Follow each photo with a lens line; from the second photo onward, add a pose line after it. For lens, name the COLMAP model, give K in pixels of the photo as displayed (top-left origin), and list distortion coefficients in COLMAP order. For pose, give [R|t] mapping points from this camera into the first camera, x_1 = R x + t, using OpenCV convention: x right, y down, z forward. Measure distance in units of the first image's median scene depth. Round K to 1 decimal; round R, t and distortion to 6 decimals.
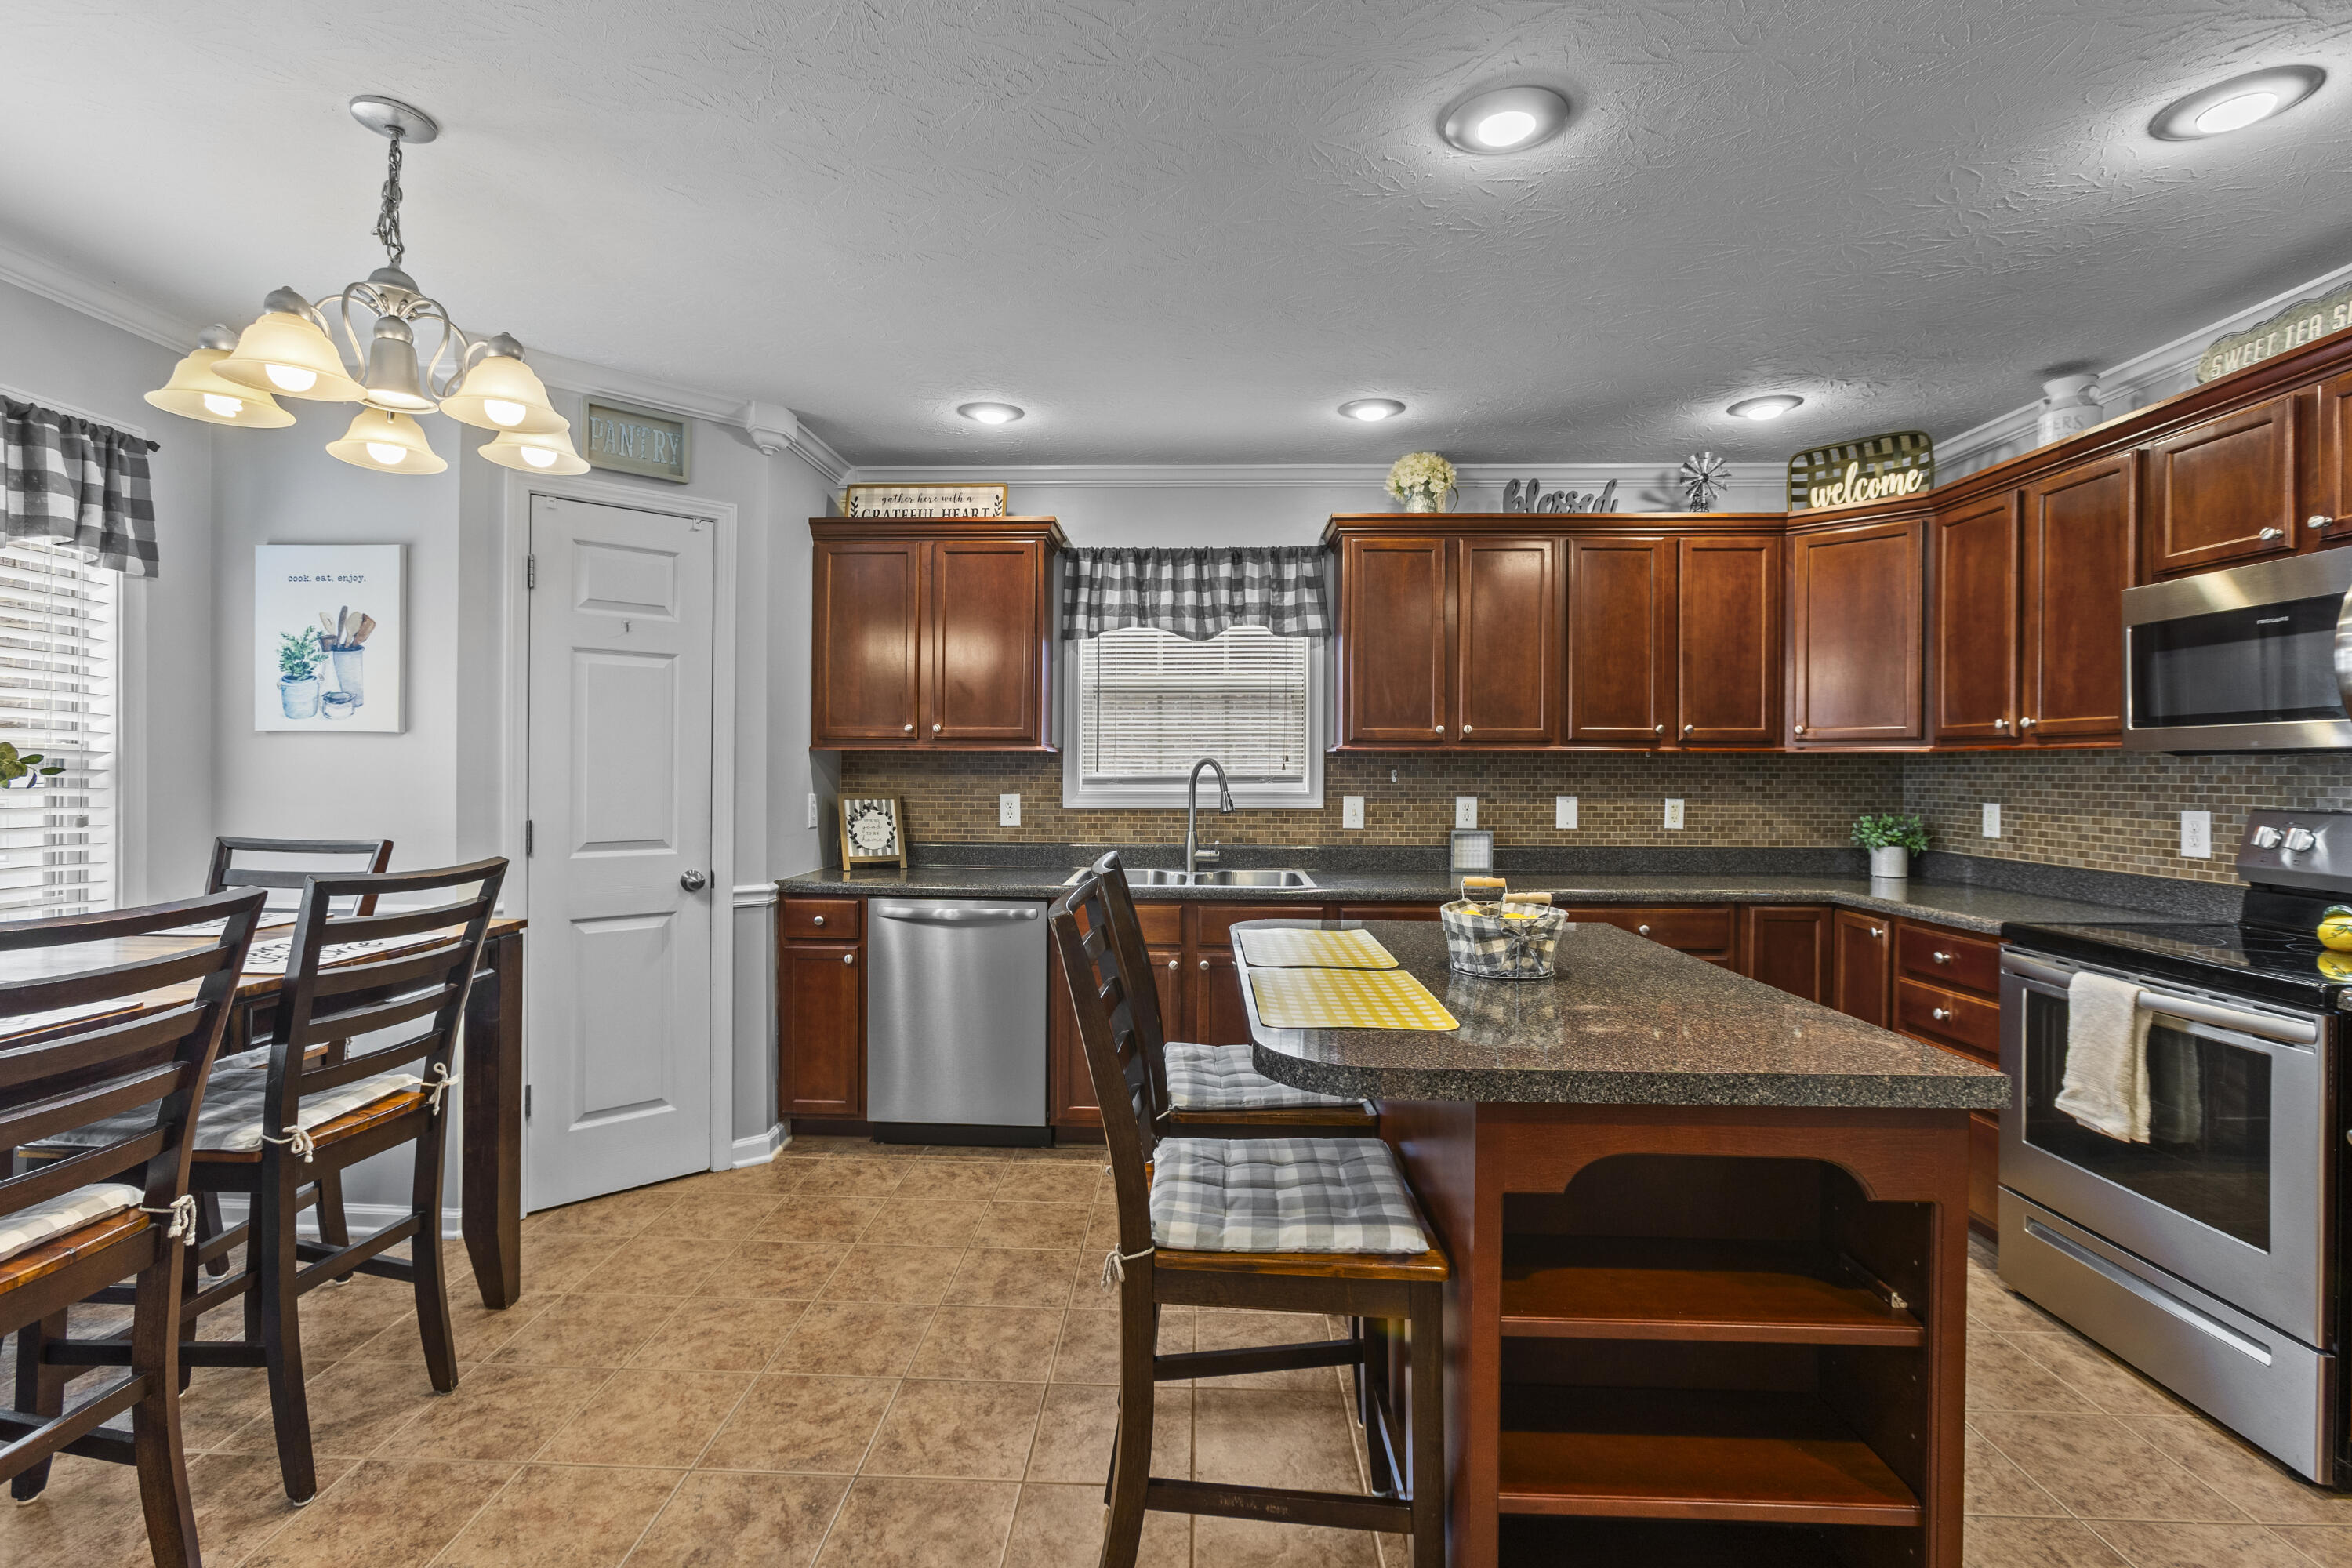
lens RADIAL K [[1077.3, 0, 1183.3], [0, 1077.3, 768.1], [0, 0, 1]] dist [-0.015103, 0.011120]
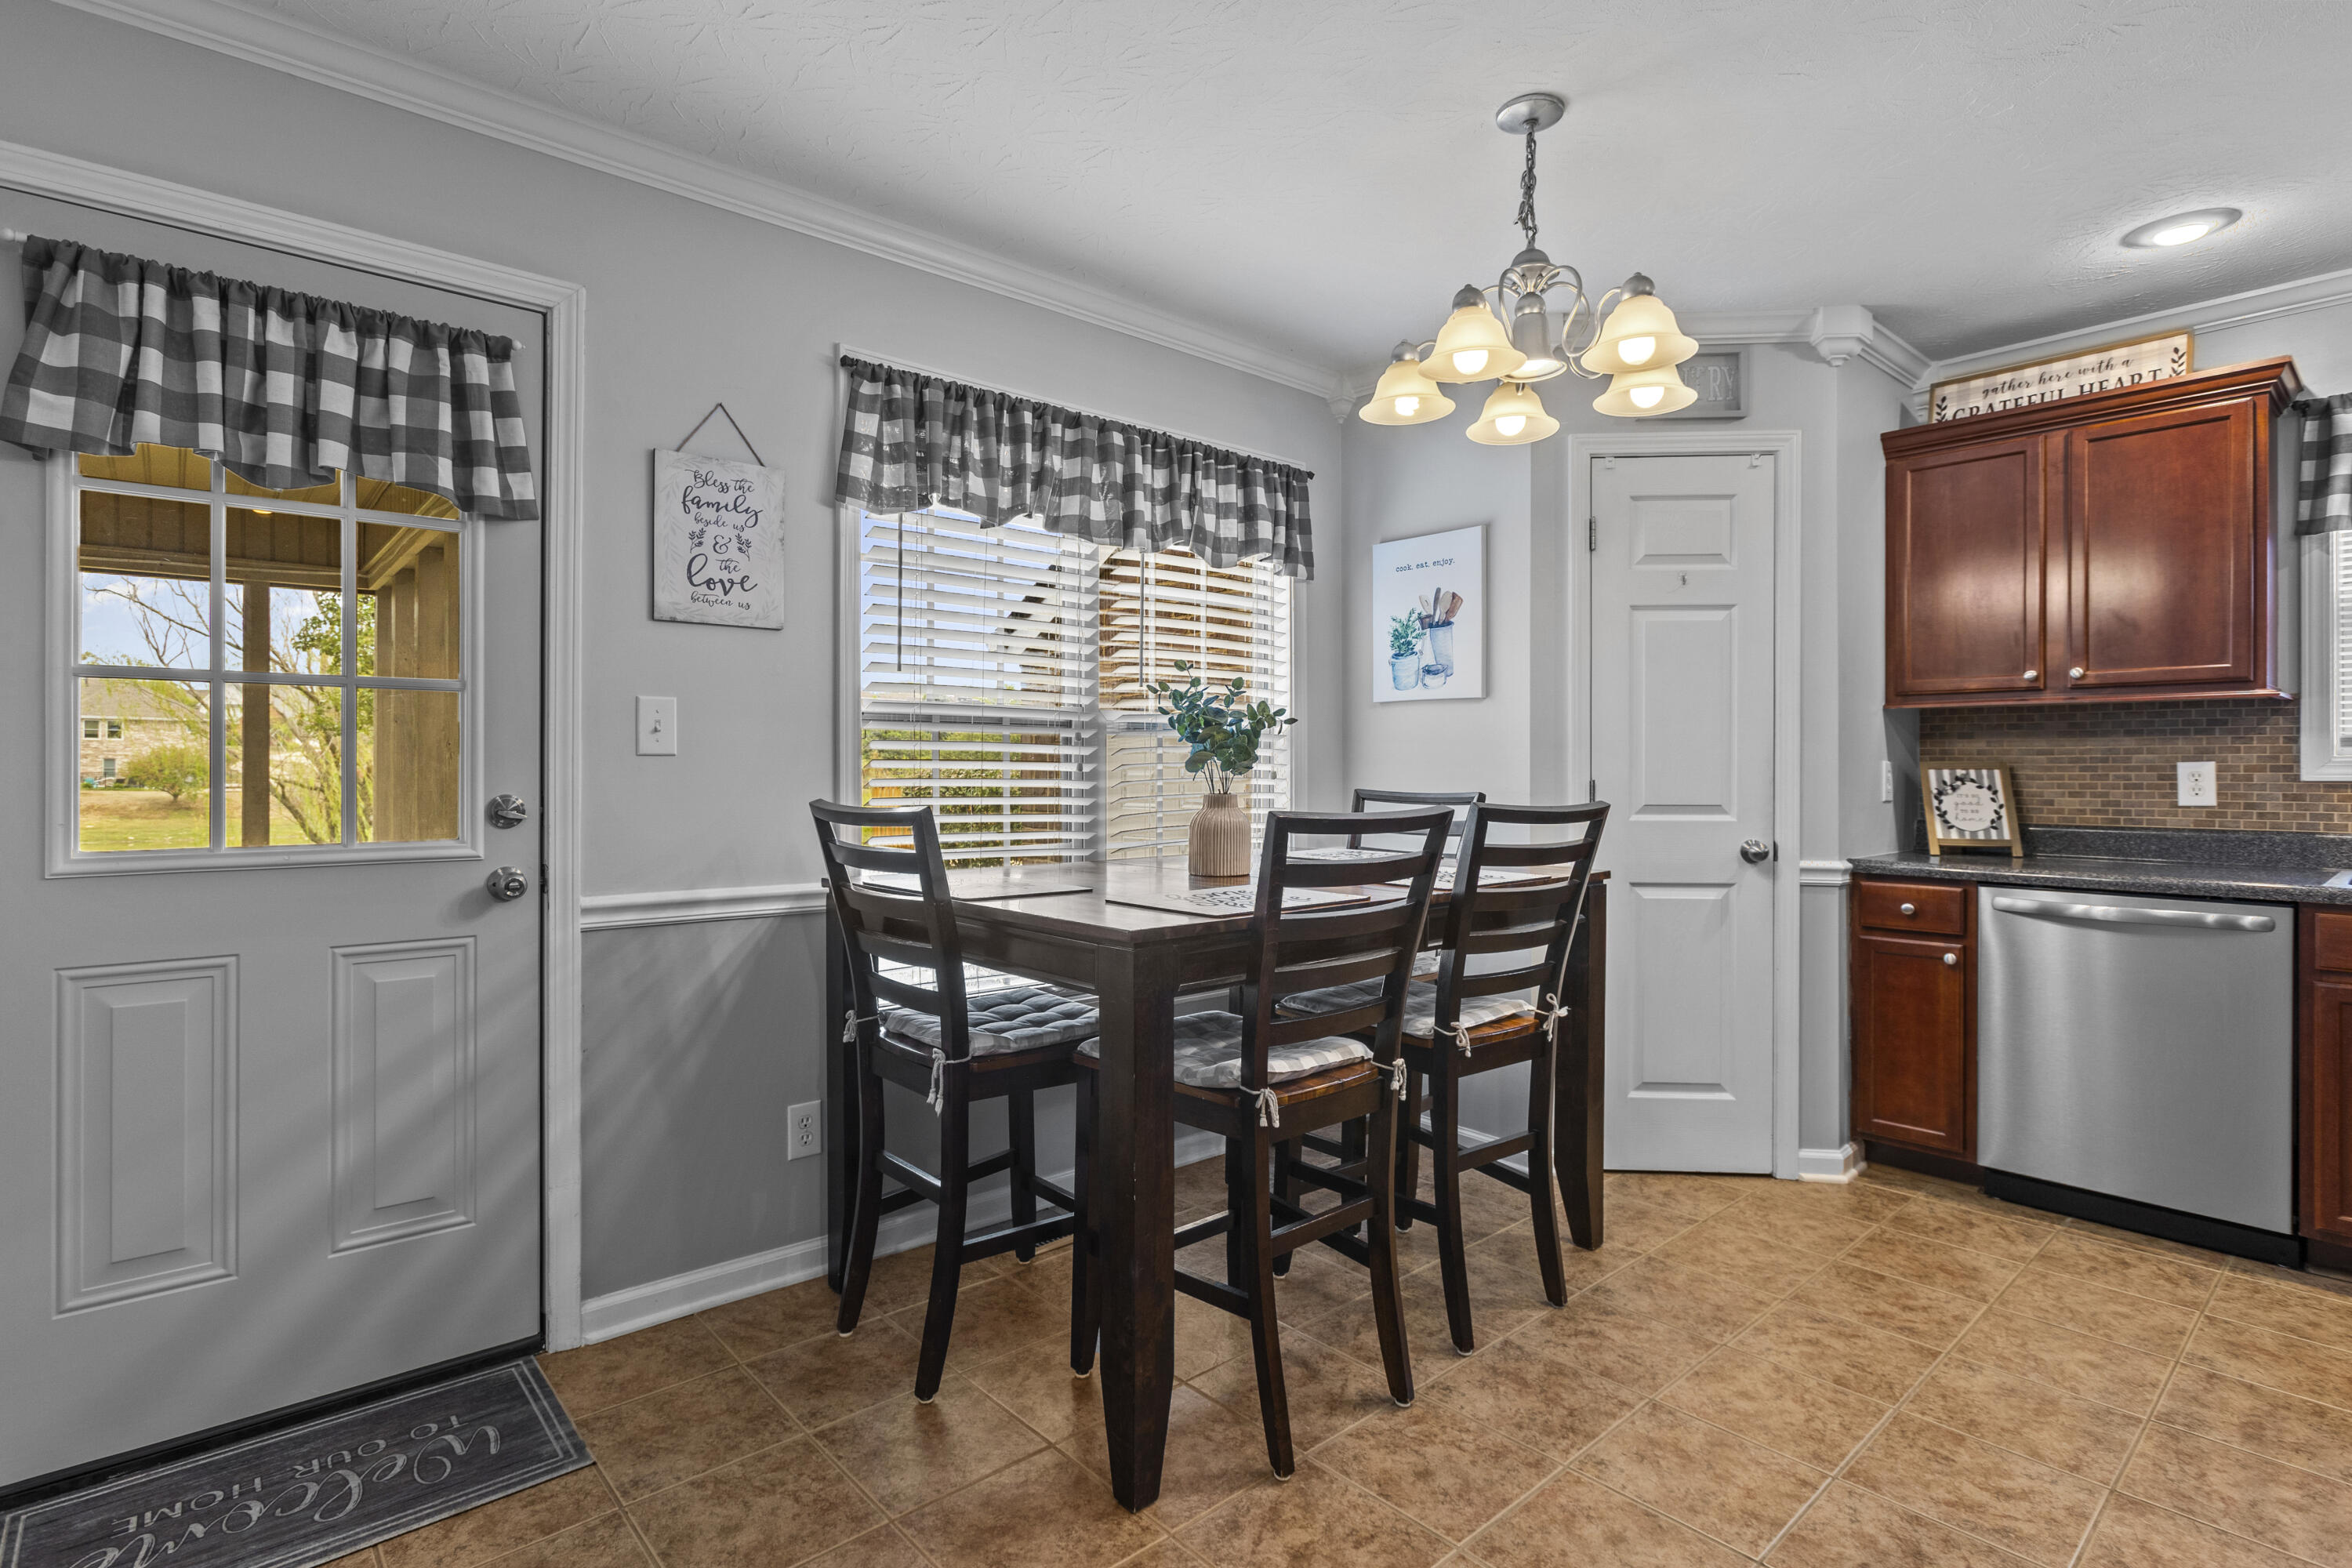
lens RADIAL K [[1181.8, 0, 1143.8], [0, 1181.8, 767.7], [0, 0, 1]] dist [-0.013069, 0.010354]
pose [[0.677475, -0.004724, -0.735531, -0.068750], [0.001544, 0.999986, -0.005001, 0.036137], [0.735544, 0.002252, 0.677473, -0.053547]]
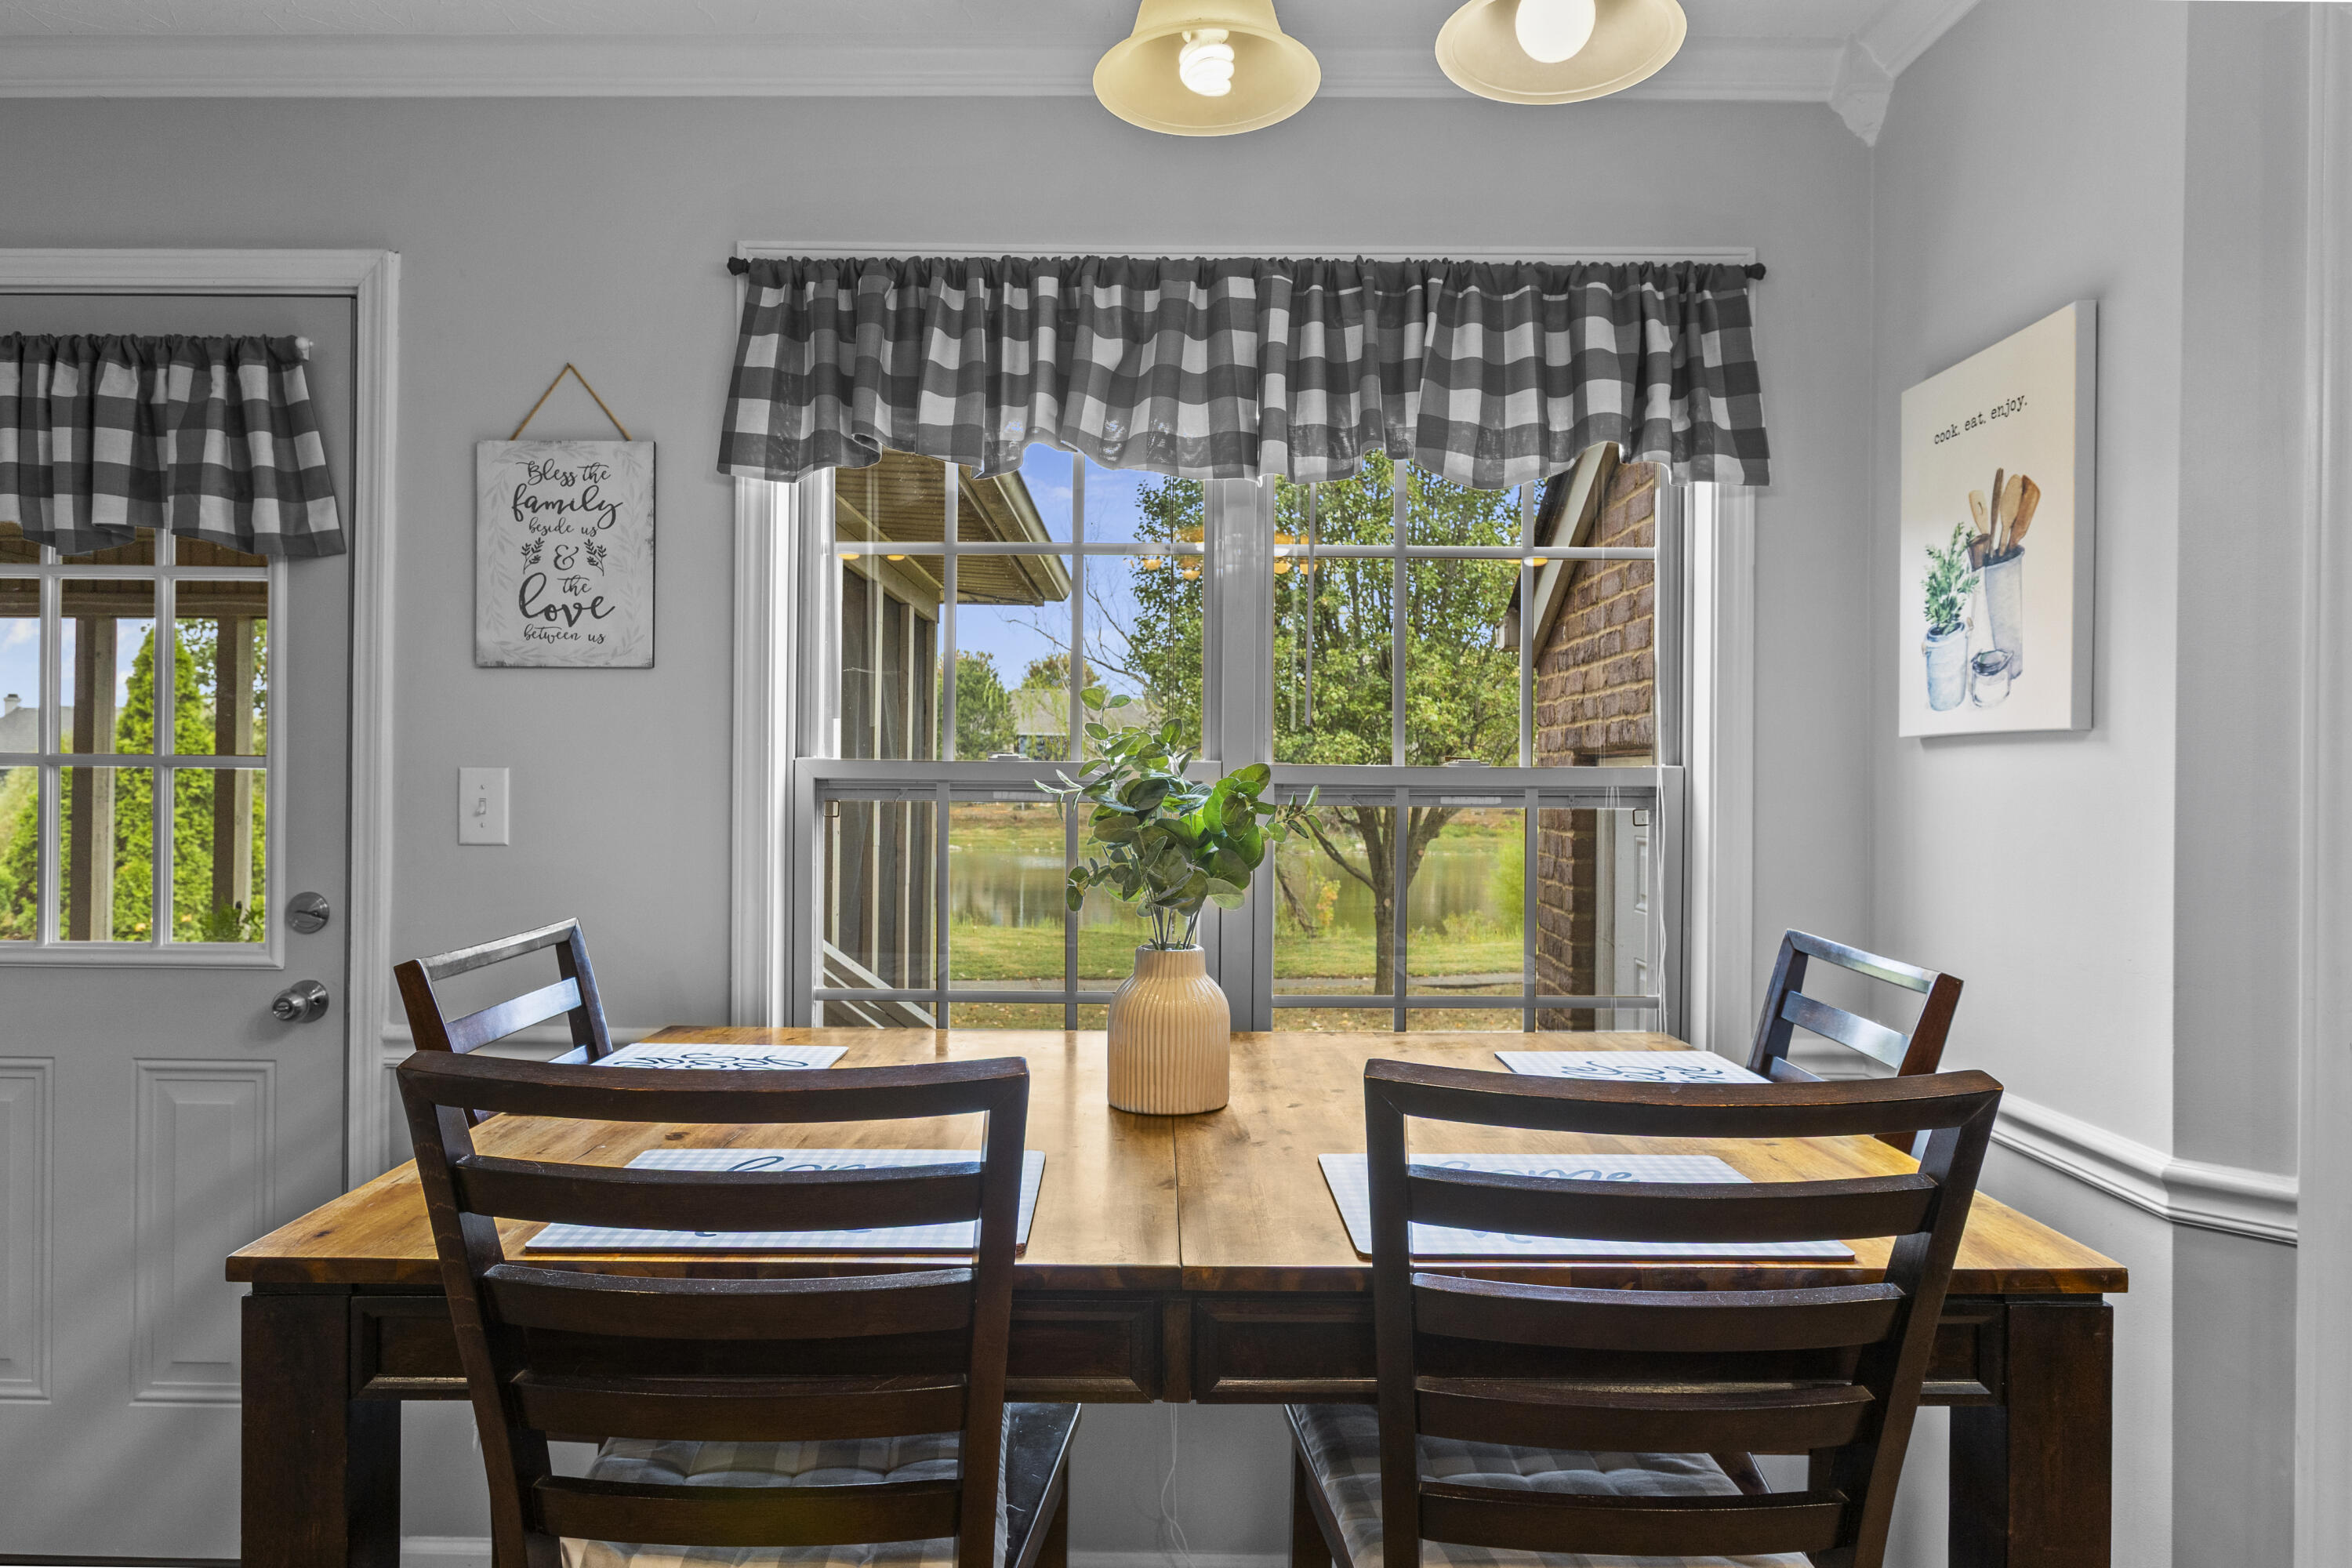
lens RADIAL K [[1446.8, 0, 1133.1], [0, 1446.8, 780.5], [0, 0, 1]] dist [-0.009287, 0.005852]
pose [[0.020819, -0.006352, -0.999763, -0.125160], [-0.009579, 0.999933, -0.006552, -0.003829], [0.999737, 0.009713, 0.020757, 0.501023]]
